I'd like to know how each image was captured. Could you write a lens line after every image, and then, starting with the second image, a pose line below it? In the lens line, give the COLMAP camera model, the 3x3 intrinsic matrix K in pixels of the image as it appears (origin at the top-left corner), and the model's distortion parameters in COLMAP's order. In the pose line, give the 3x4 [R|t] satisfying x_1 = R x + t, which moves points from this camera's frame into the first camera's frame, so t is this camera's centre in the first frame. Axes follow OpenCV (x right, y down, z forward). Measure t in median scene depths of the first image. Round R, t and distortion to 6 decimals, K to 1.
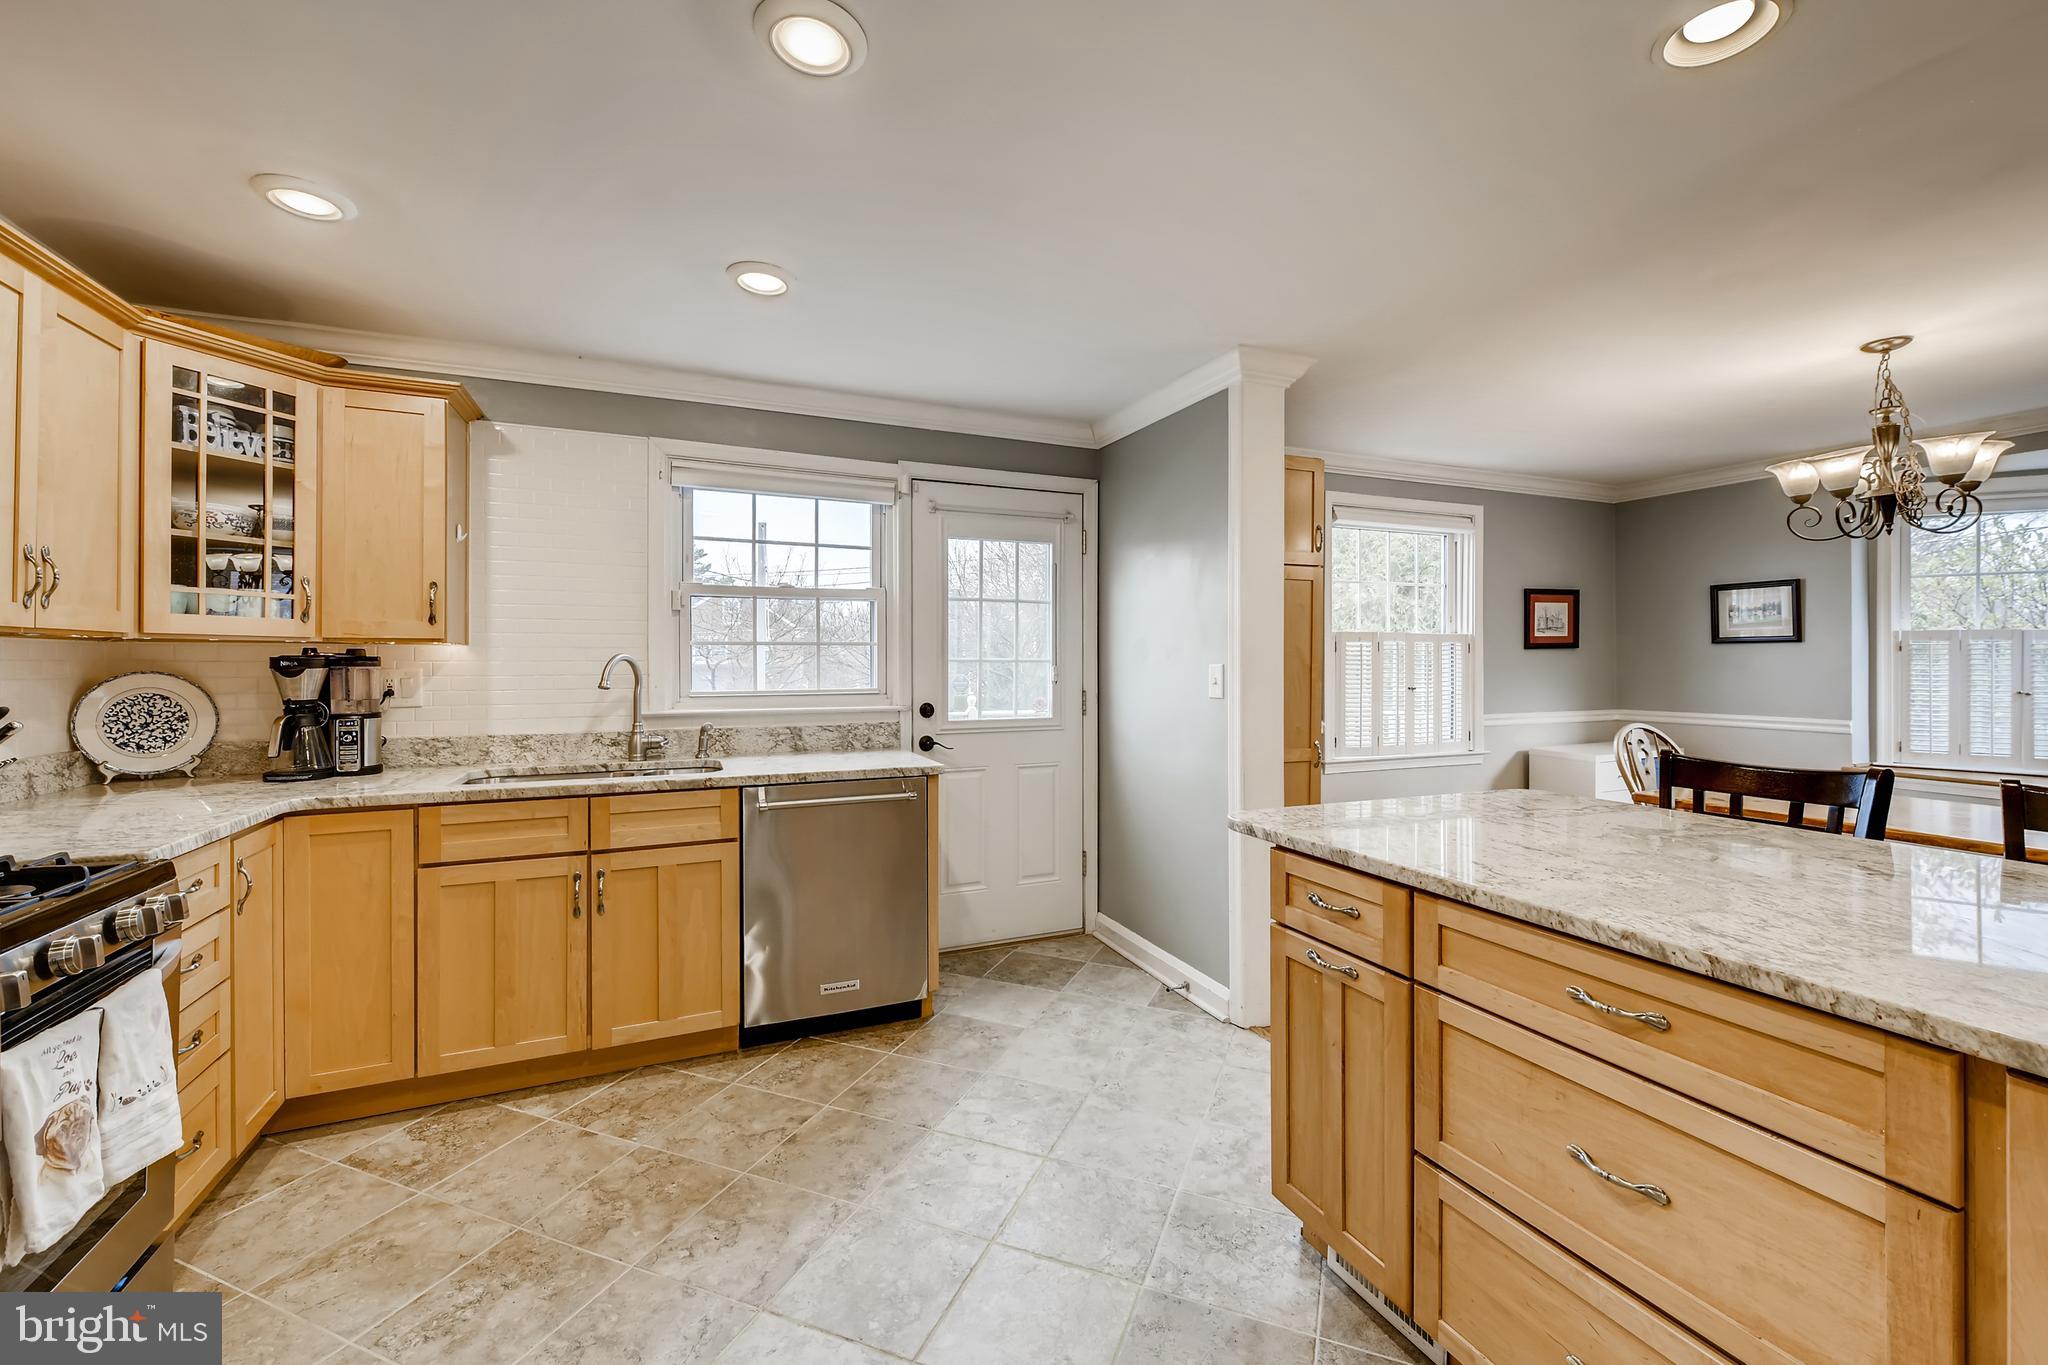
lens RADIAL K [[834.2, 0, 1042.5], [0, 834.2, 656.8], [0, 0, 1]] dist [0.011374, -0.004685]
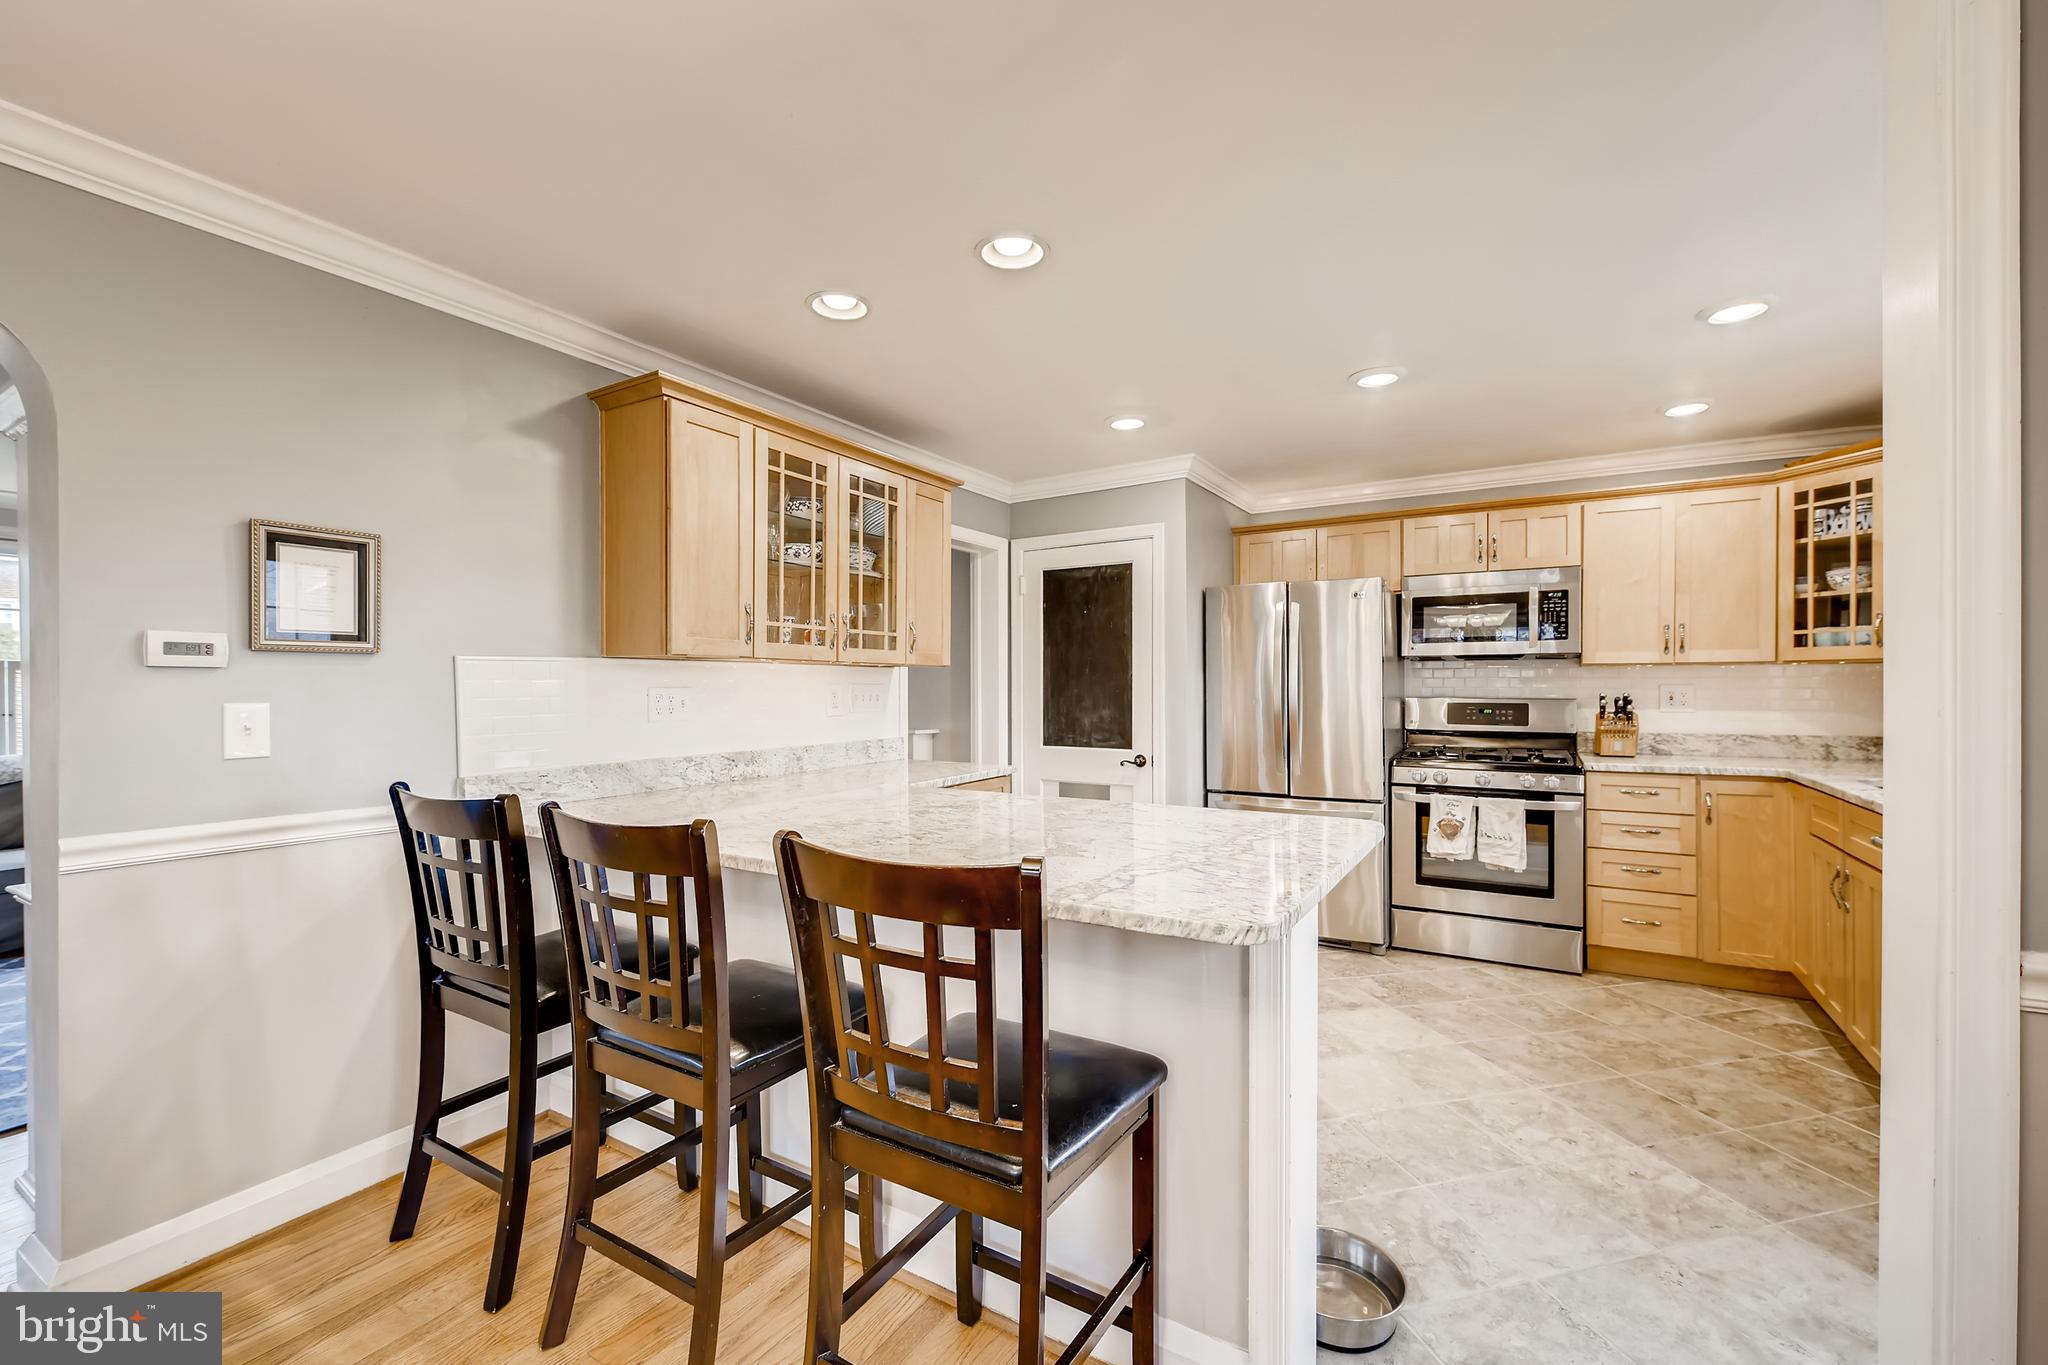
lens RADIAL K [[834.2, 0, 1023.9], [0, 834.2, 691.3], [0, 0, 1]] dist [0.011374, -0.004685]
pose [[-0.823135, 0.005879, -0.567815, 0.937561], [0.008009, 0.999967, -0.001257, 0.018730], [0.567789, -0.005582, -0.823155, 1.282846]]
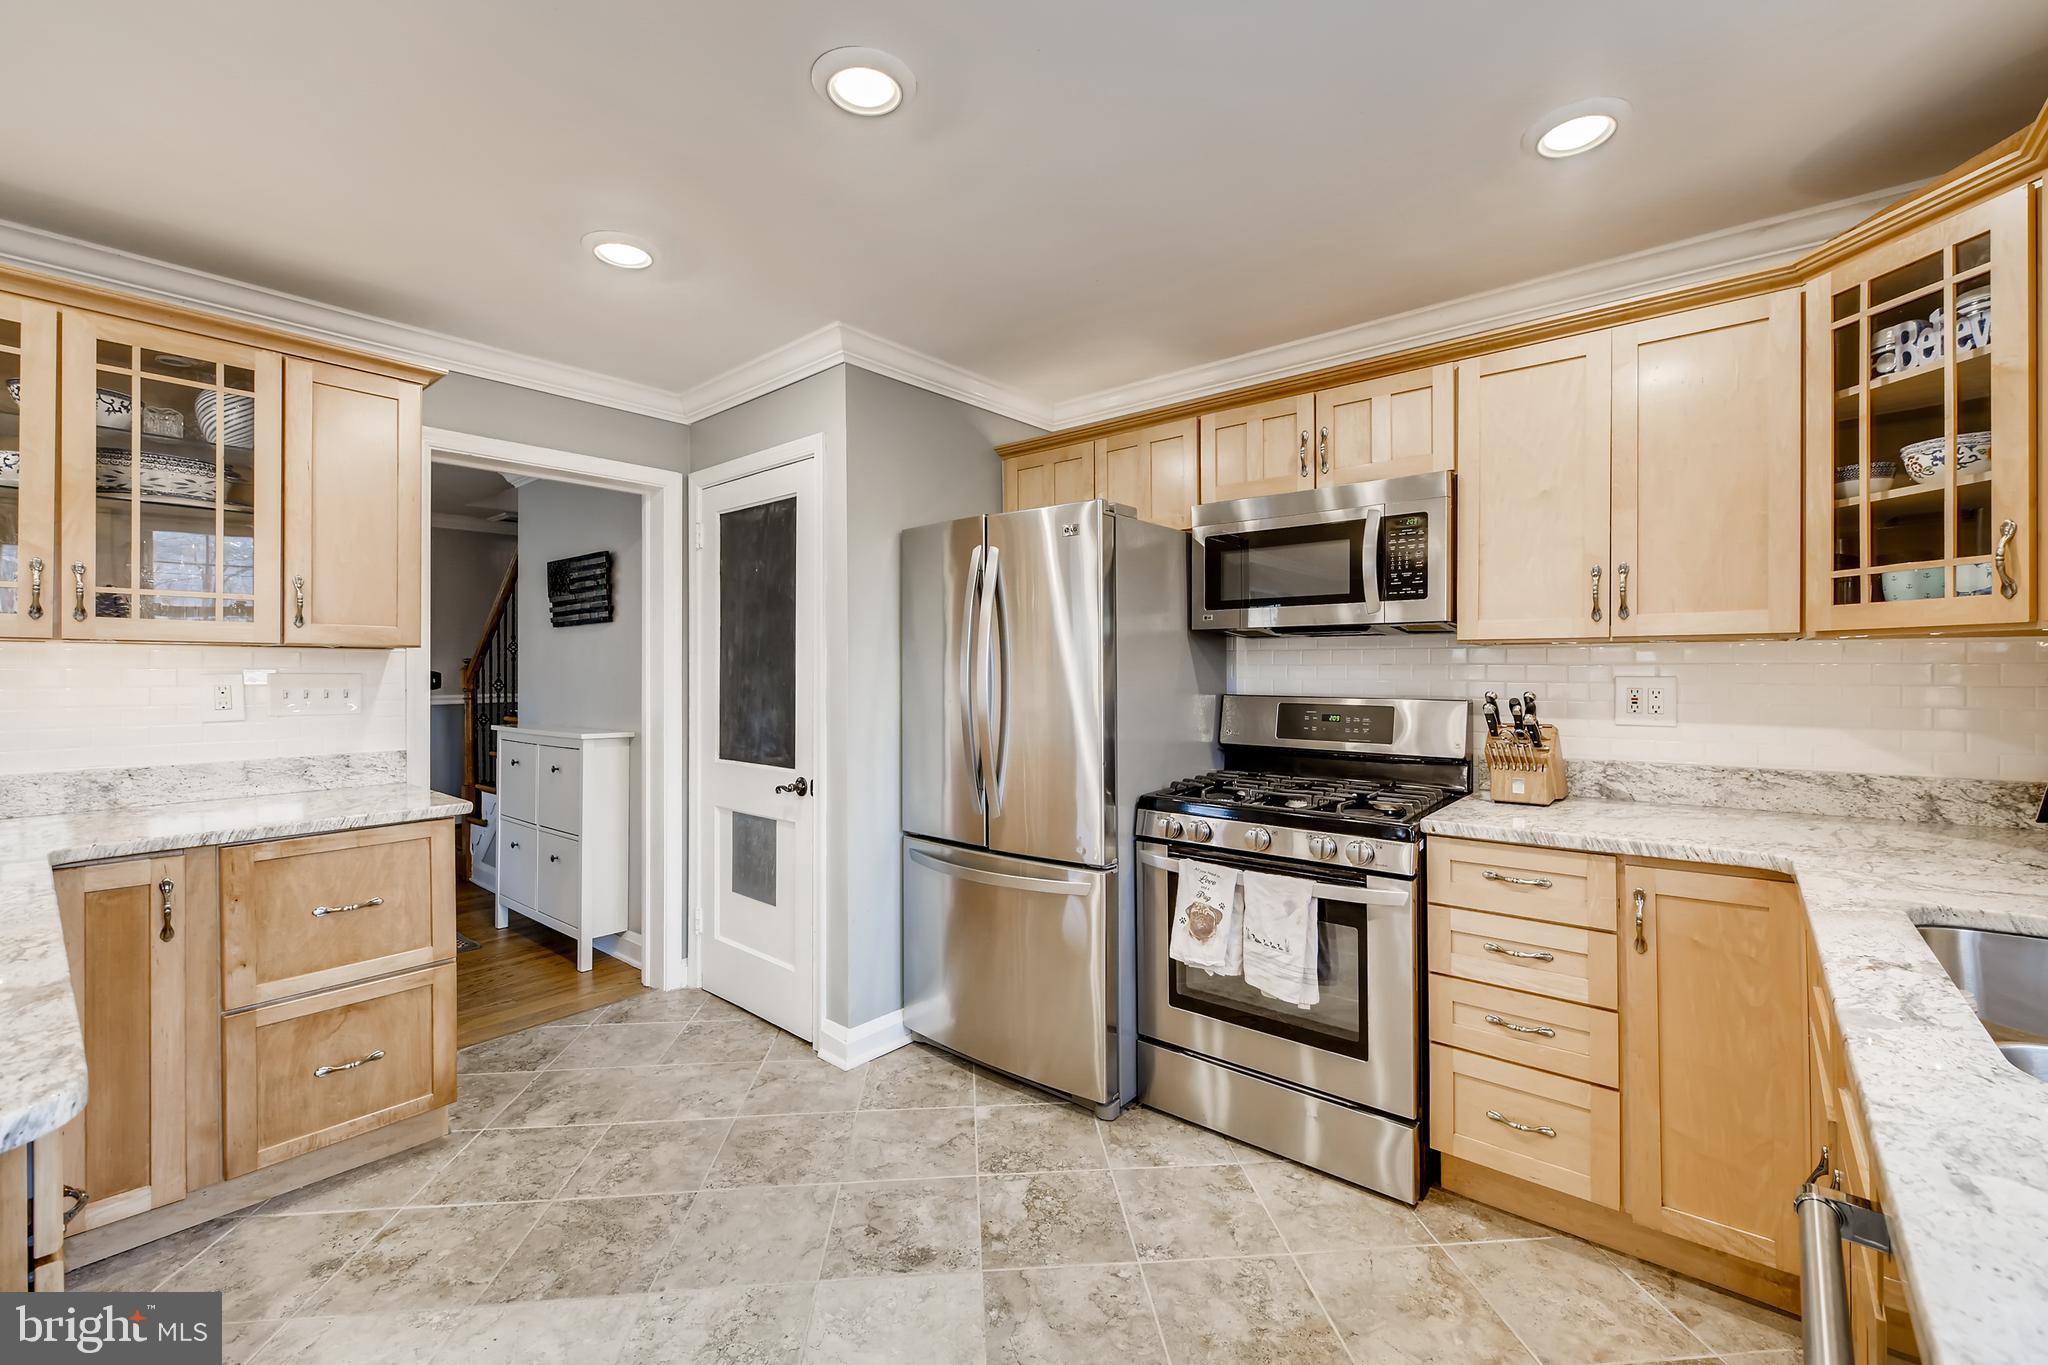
lens RADIAL K [[834.2, 0, 1024.8], [0, 834.2, 668.9], [0, 0, 1]] dist [0.011374, -0.004685]
pose [[-0.897787, 0.001066, -0.440428, 0.009611], [0.005772, 0.999940, -0.009344, 0.010284], [0.440392, -0.010931, -0.897739, 1.192197]]
